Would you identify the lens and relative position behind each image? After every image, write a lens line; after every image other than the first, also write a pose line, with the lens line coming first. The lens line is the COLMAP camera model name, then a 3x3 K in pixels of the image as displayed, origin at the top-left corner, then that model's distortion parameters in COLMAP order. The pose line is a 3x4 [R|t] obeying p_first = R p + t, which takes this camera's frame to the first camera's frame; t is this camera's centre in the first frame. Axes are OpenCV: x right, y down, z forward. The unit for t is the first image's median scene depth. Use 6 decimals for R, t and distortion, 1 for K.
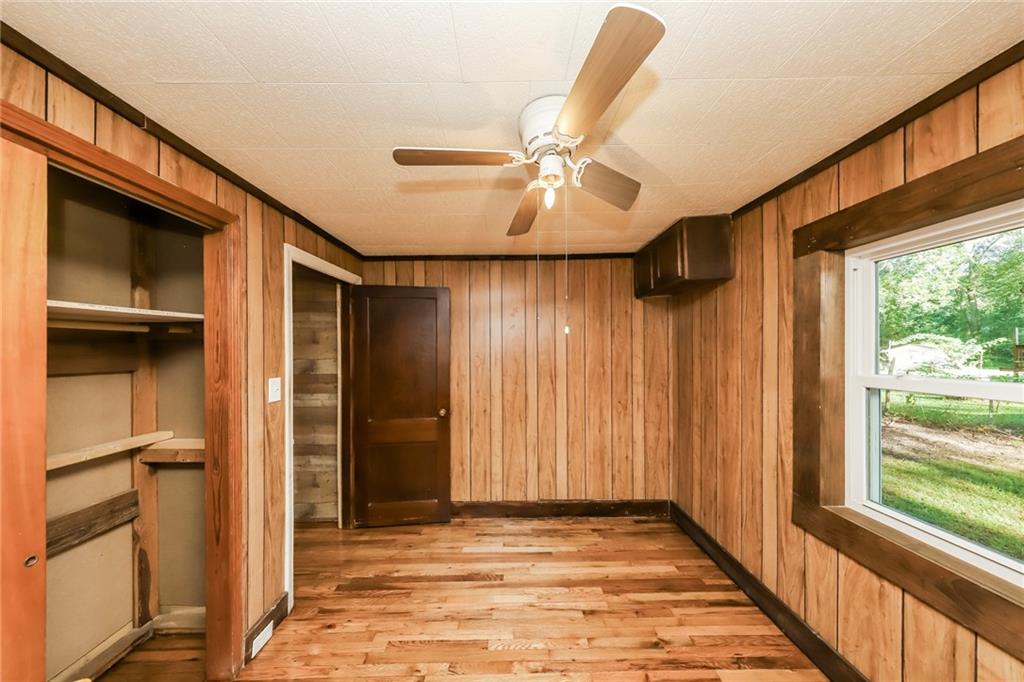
lens RADIAL K [[330.0, 0, 509.9], [0, 330.0, 347.9], [0, 0, 1]] dist [-0.000256, -0.000055]
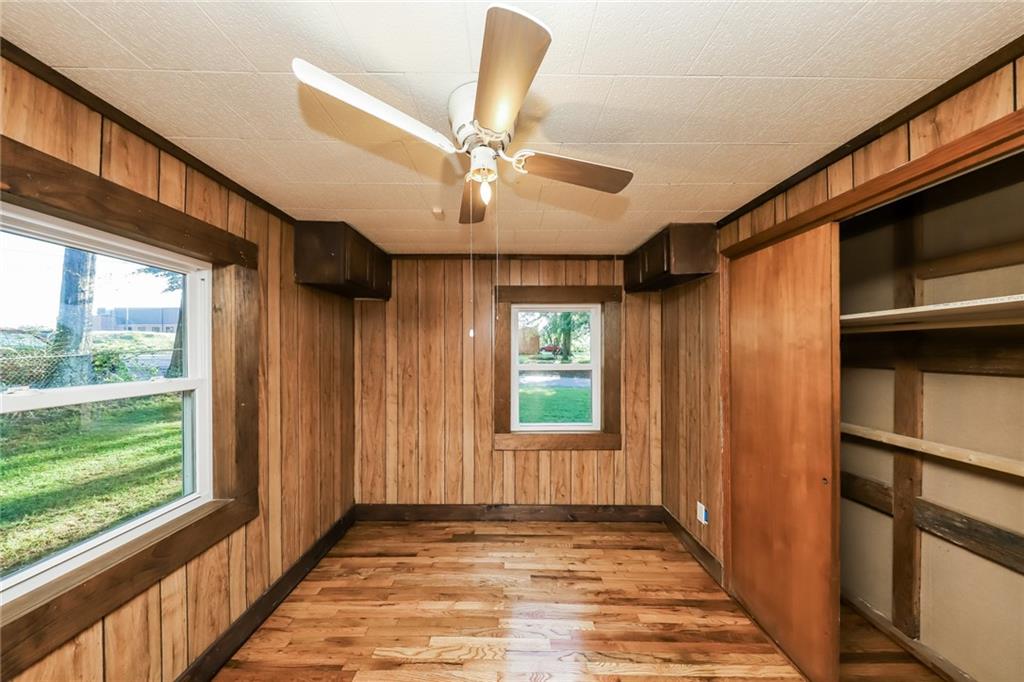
lens RADIAL K [[330.0, 0, 509.9], [0, 330.0, 347.9], [0, 0, 1]] dist [-0.000256, -0.000055]
pose [[-0.999941, 0.008785, 0.006351, 0.050273], [0.008709, 0.999891, -0.011937, 0.002191], [-0.006455, -0.011881, -0.999909, 2.001615]]
